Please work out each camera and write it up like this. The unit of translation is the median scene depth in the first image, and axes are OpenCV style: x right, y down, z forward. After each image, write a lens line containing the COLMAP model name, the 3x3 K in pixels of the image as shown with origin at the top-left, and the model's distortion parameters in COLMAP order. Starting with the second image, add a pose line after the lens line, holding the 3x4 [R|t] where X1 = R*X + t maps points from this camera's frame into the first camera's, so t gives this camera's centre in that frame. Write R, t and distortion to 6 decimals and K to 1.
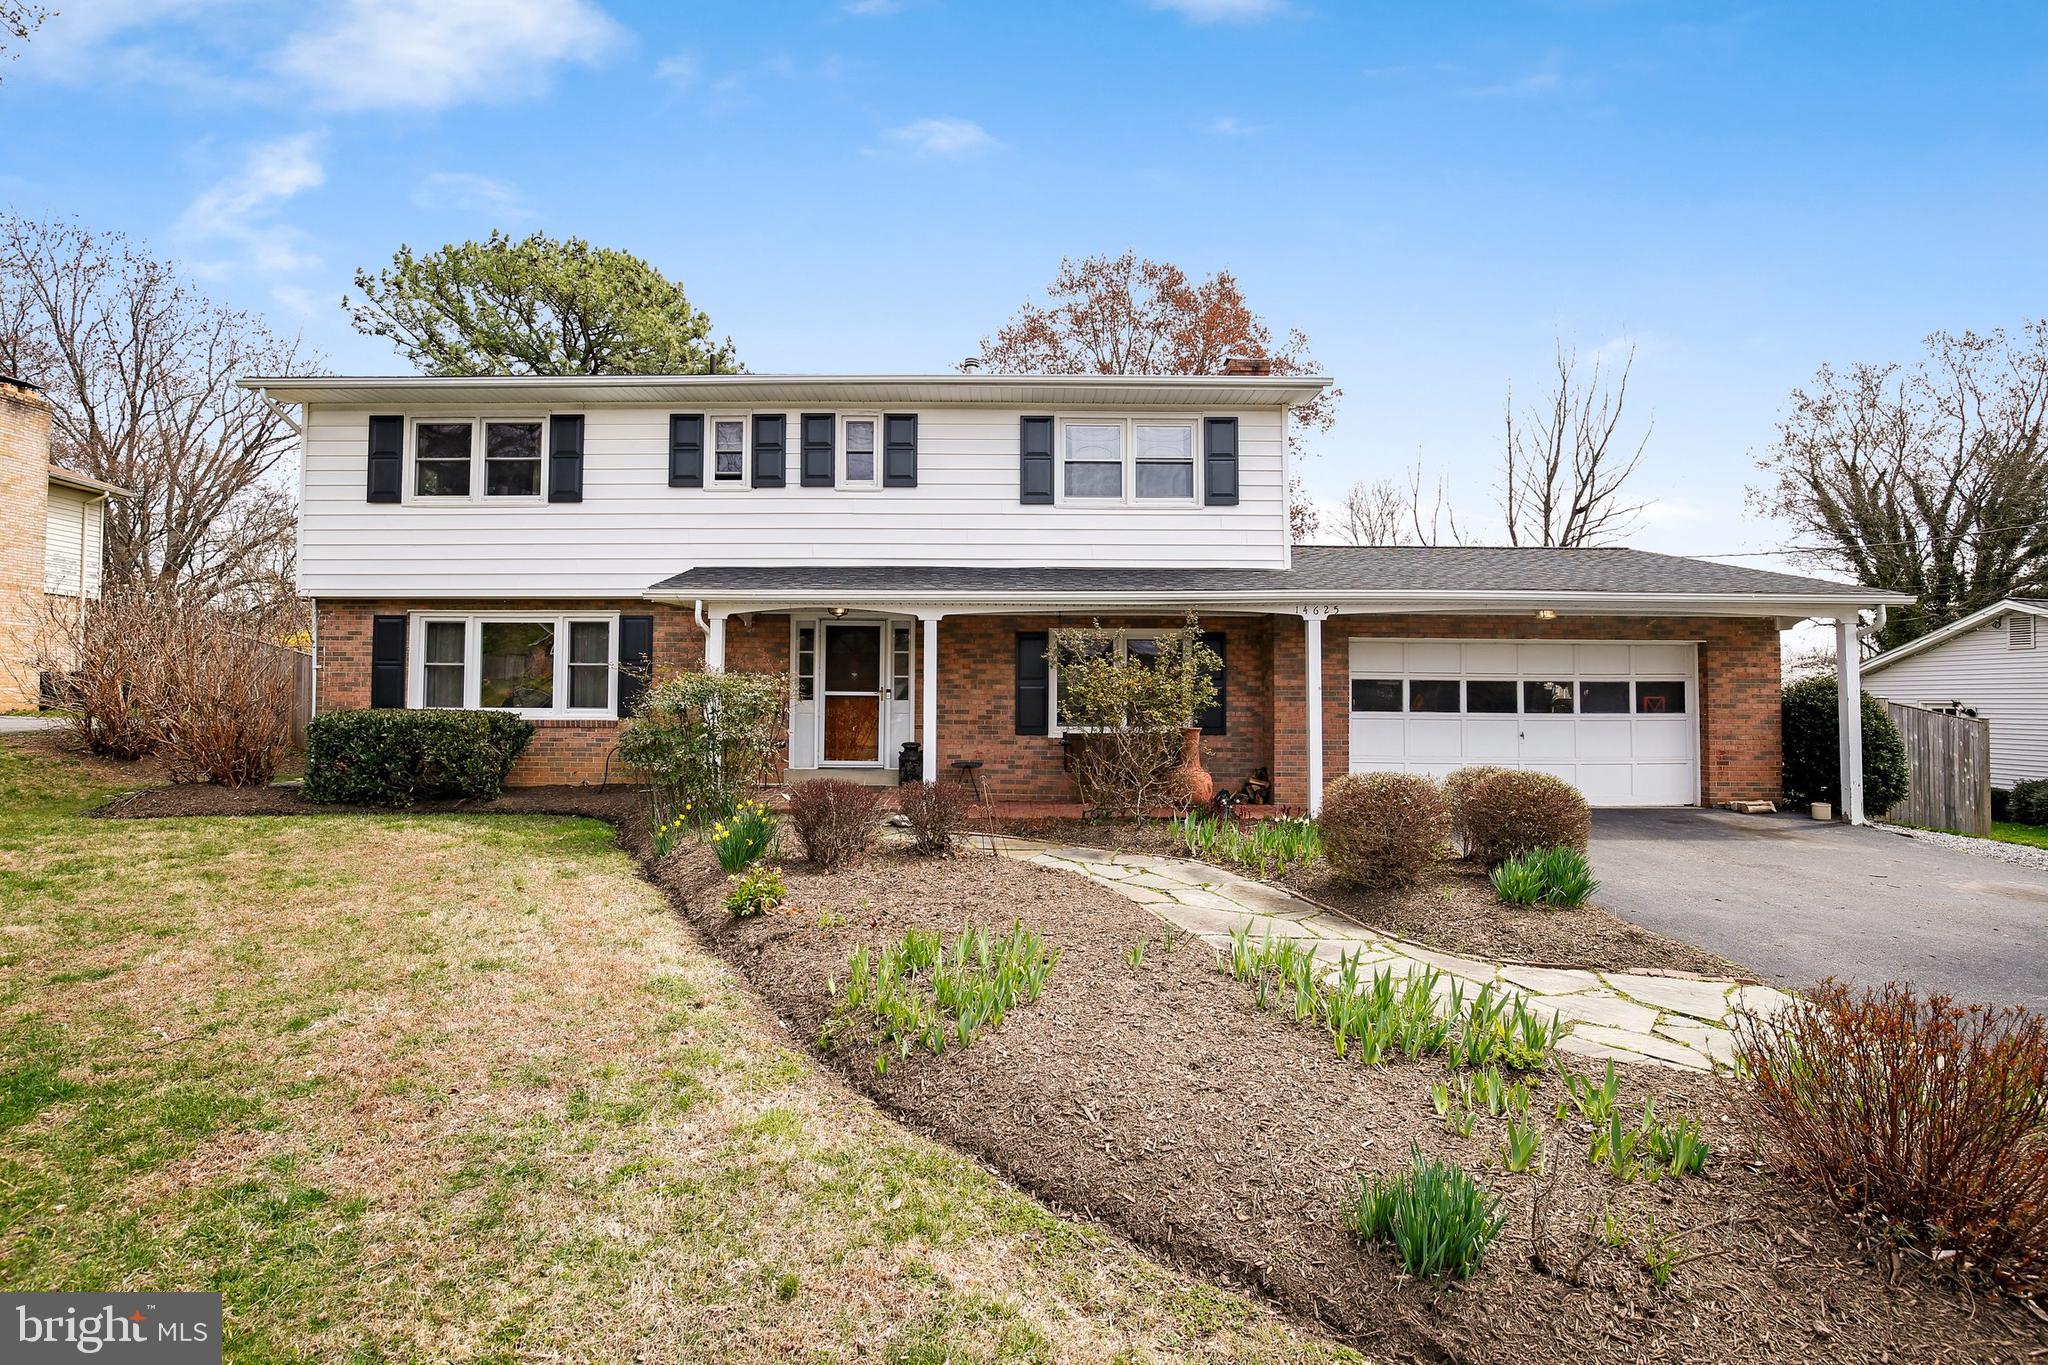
lens RADIAL K [[886.8, 0, 1042.5], [0, 886.8, 676.5], [0, 0, 1]] dist [-0.021897, 0.000099]
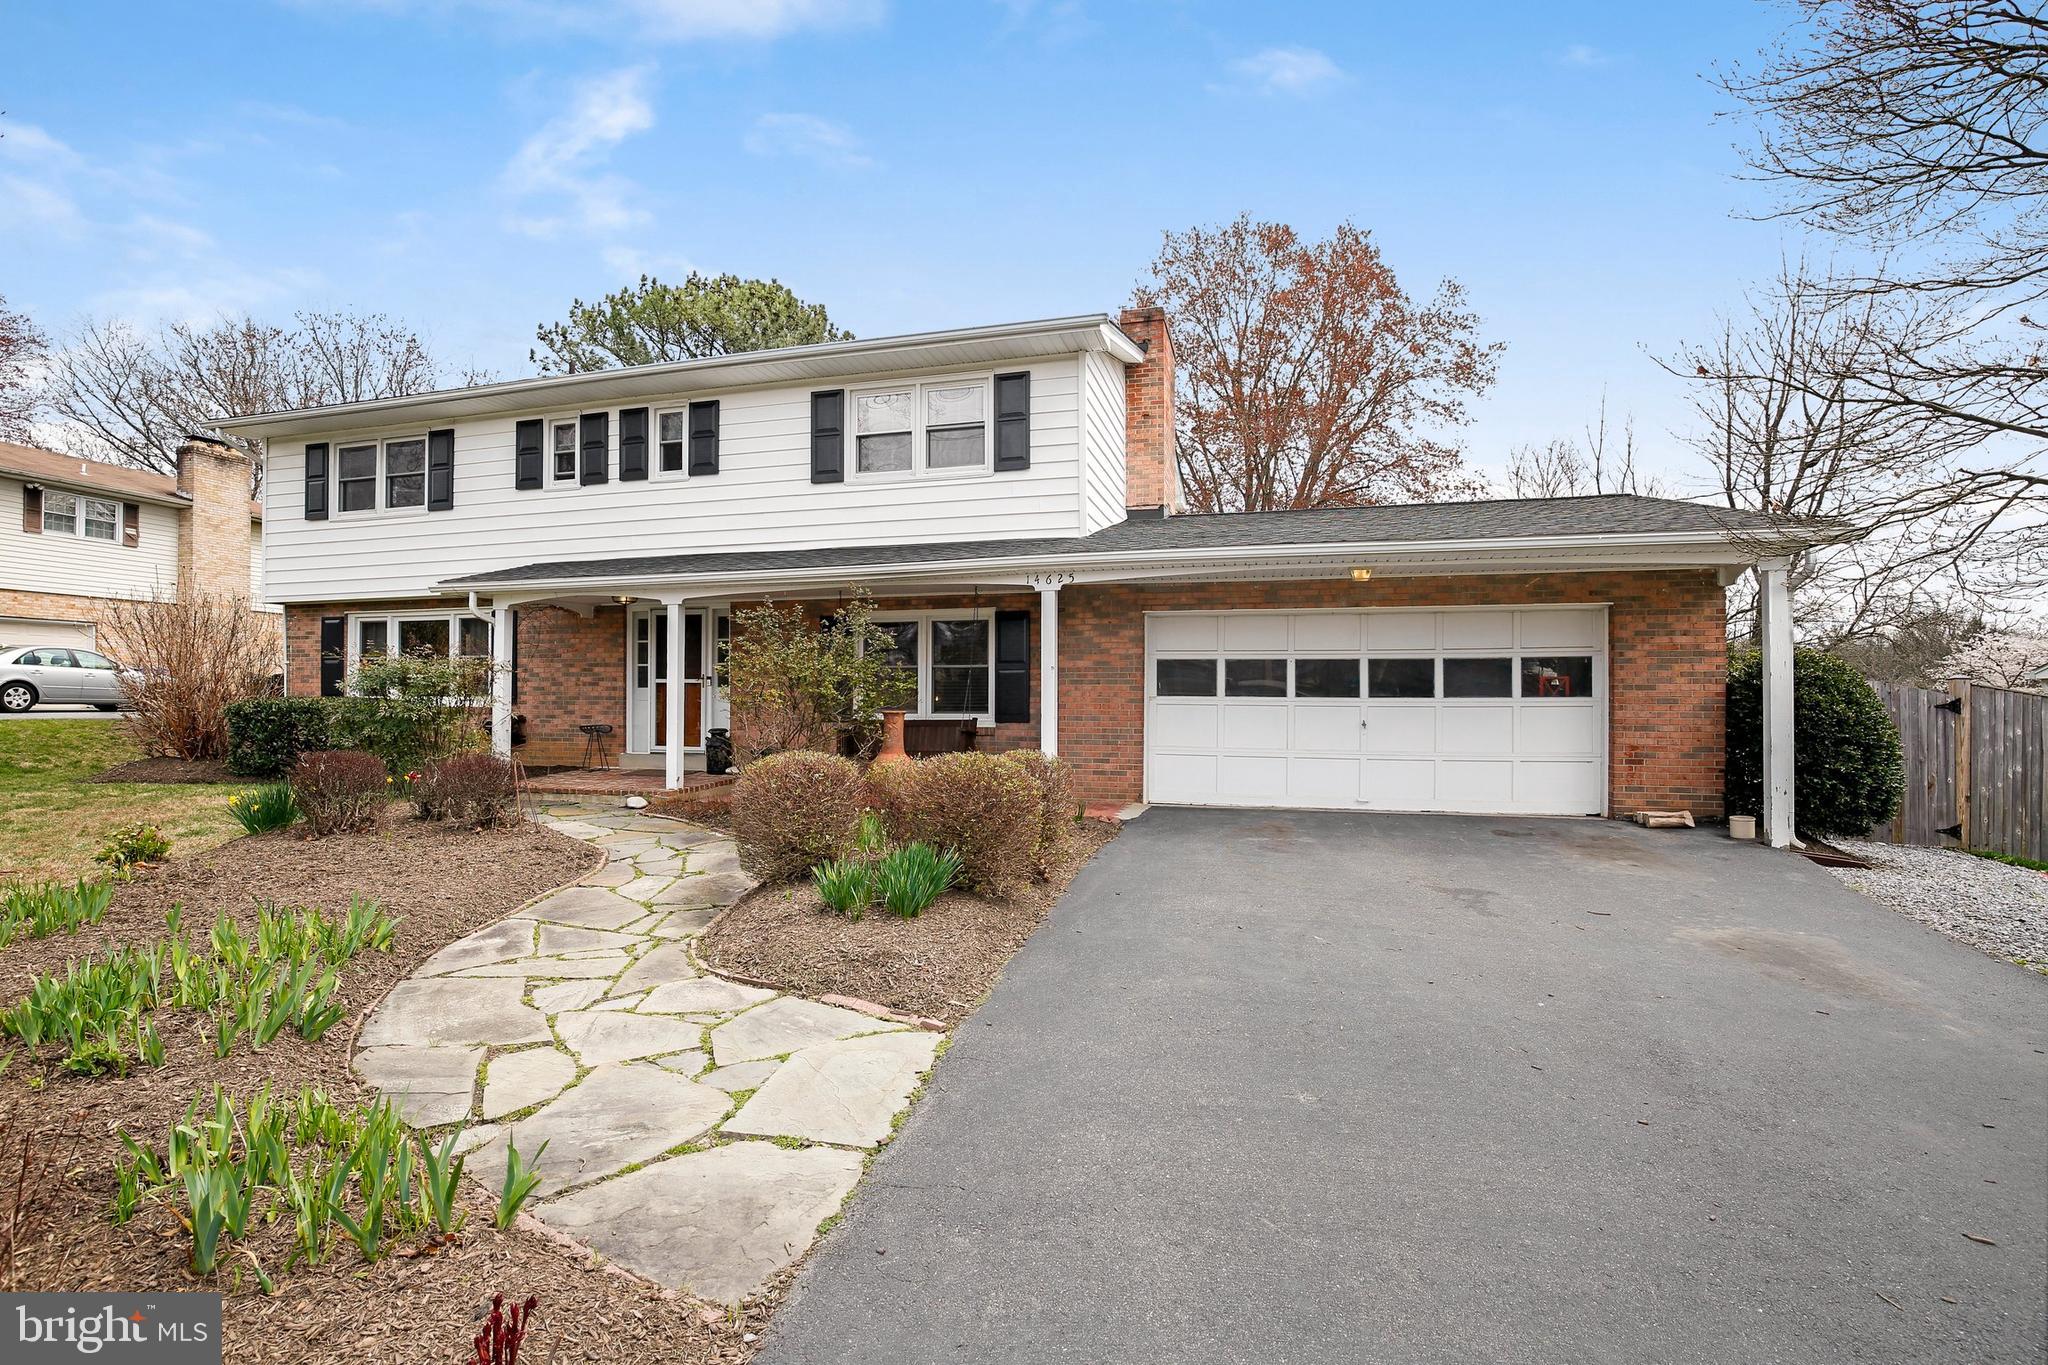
lens RADIAL K [[886.8, 0, 1026.2], [0, 886.8, 696.4], [0, 0, 1]] dist [-0.021897, 0.000099]
pose [[0.966166, -0.003719, -0.257895, 0.450817], [0.009166, 0.999760, 0.019920, 0.021097], [0.257759, -0.021609, 0.965968, 0.119413]]
